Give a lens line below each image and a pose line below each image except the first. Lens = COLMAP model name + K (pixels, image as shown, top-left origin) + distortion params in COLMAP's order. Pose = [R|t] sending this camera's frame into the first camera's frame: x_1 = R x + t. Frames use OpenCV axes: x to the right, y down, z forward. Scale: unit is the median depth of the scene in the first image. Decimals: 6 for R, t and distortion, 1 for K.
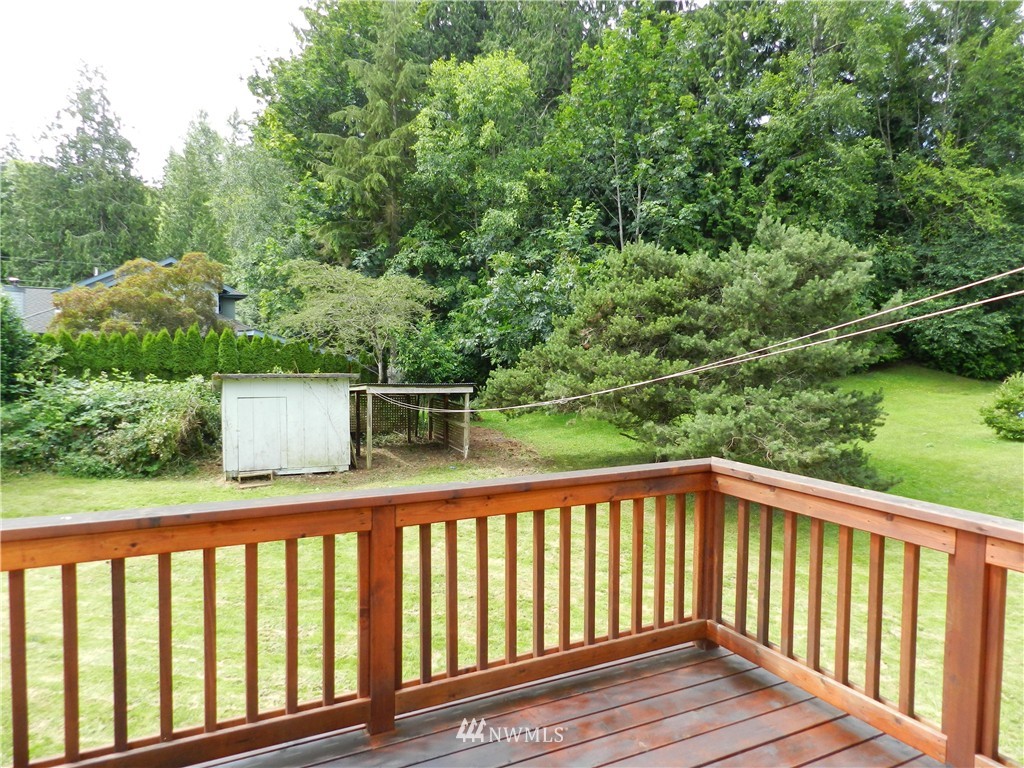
lens RADIAL K [[689.0, 0, 511.5], [0, 689.0, 388.2], [0, 0, 1]] dist [0.013574, -0.002812]
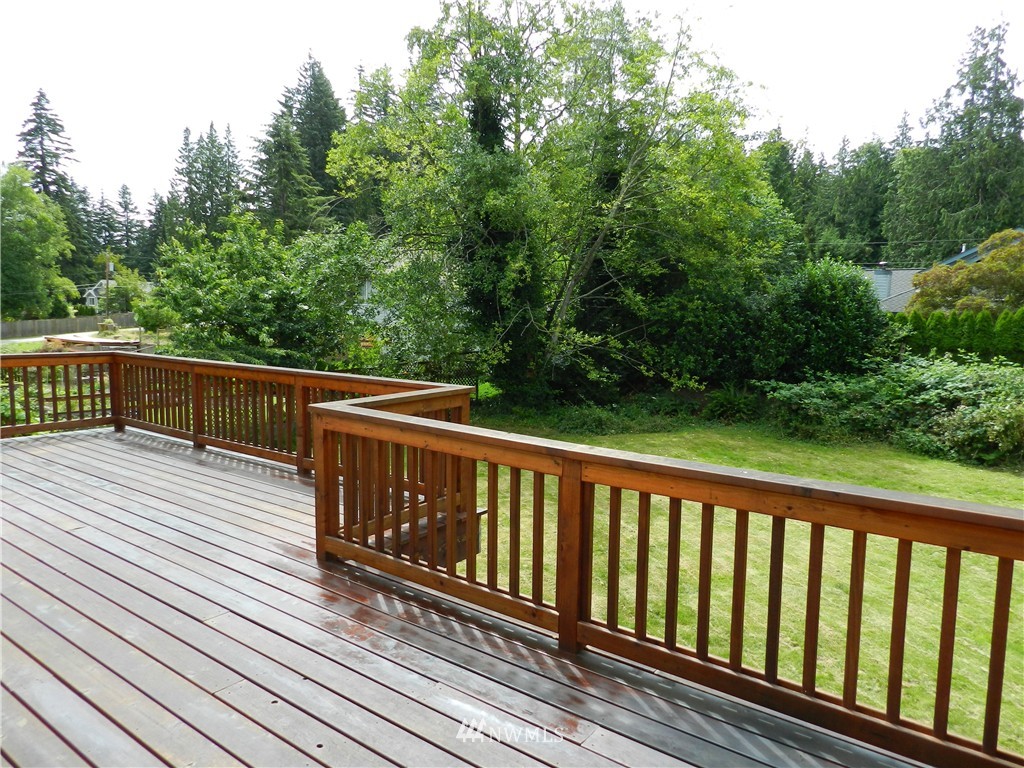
lens RADIAL K [[689.0, 0, 511.5], [0, 689.0, 388.2], [0, 0, 1]] dist [0.013574, -0.002812]
pose [[0.436054, 0.086528, -0.895751, 0.025223], [-0.058492, 0.995987, 0.067736, -0.001811], [0.898018, 0.022857, 0.439365, 0.009753]]
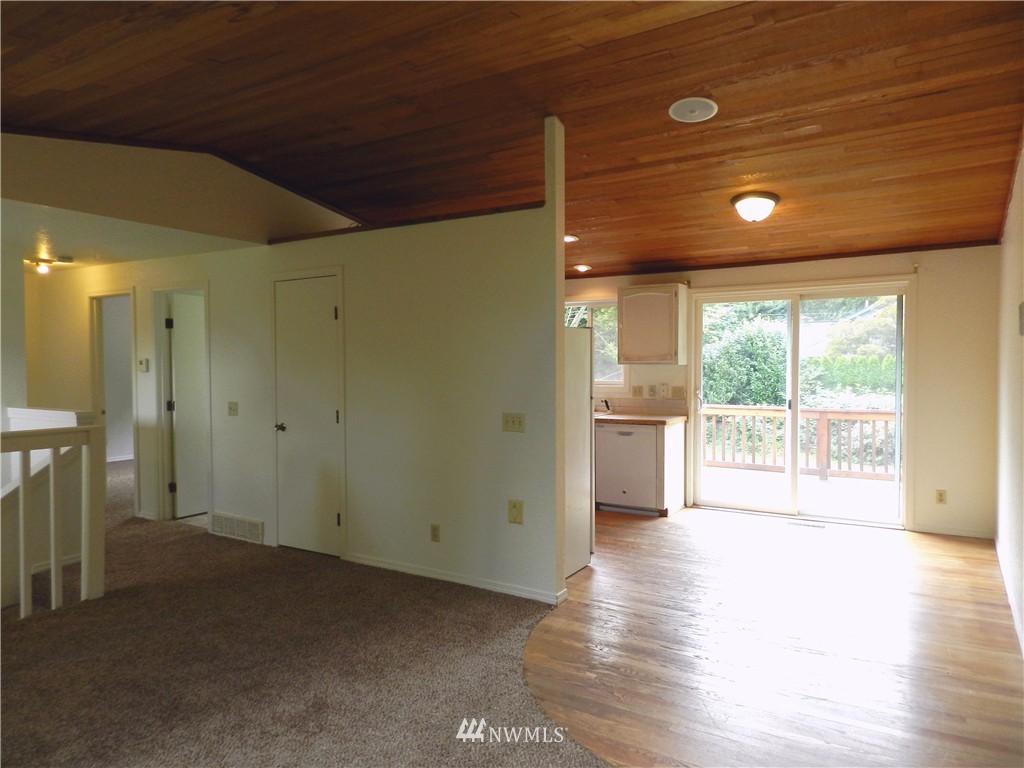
lens RADIAL K [[689.0, 0, 511.5], [0, 689.0, 388.2], [0, 0, 1]] dist [0.013574, -0.002812]
pose [[0.504204, 0.011258, -0.863511, 0.235634], [-0.034705, 0.999371, -0.007235, 0.013876], [0.862887, 0.033616, 0.504278, -0.240216]]
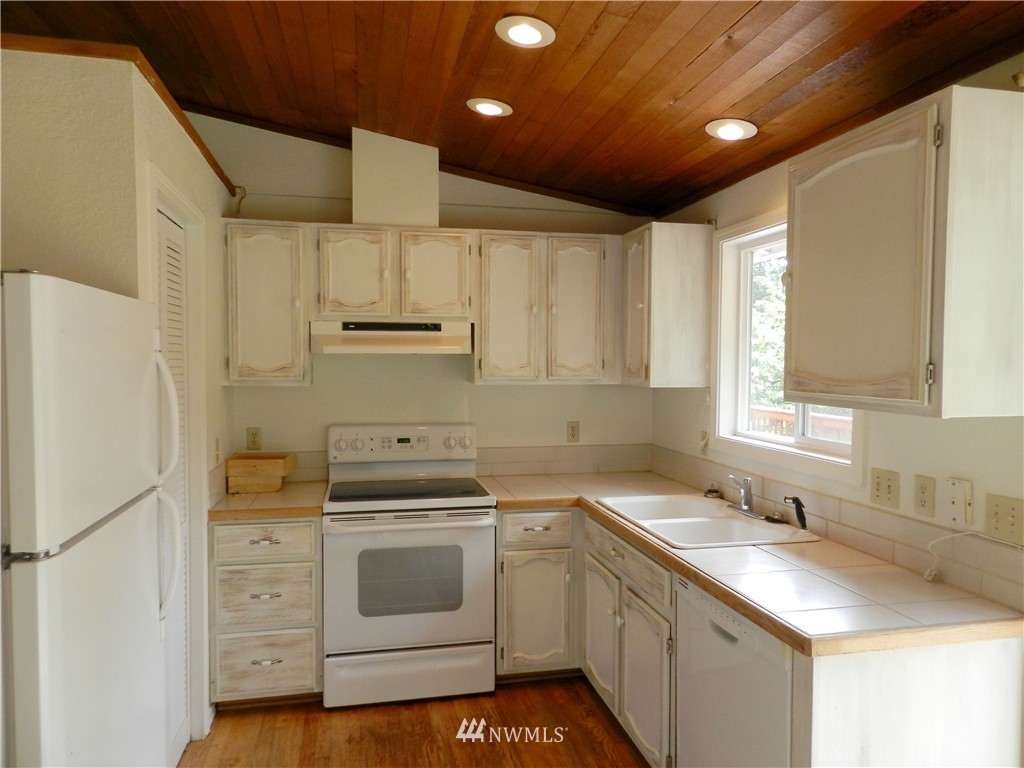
lens RADIAL K [[689.0, 0, 511.5], [0, 689.0, 388.2], [0, 0, 1]] dist [0.013574, -0.002812]
pose [[-0.256638, 0.019117, -0.966319, 0.098573], [-0.066196, 0.997109, 0.037306, -0.003790], [0.964238, 0.073541, -0.254630, -0.053976]]
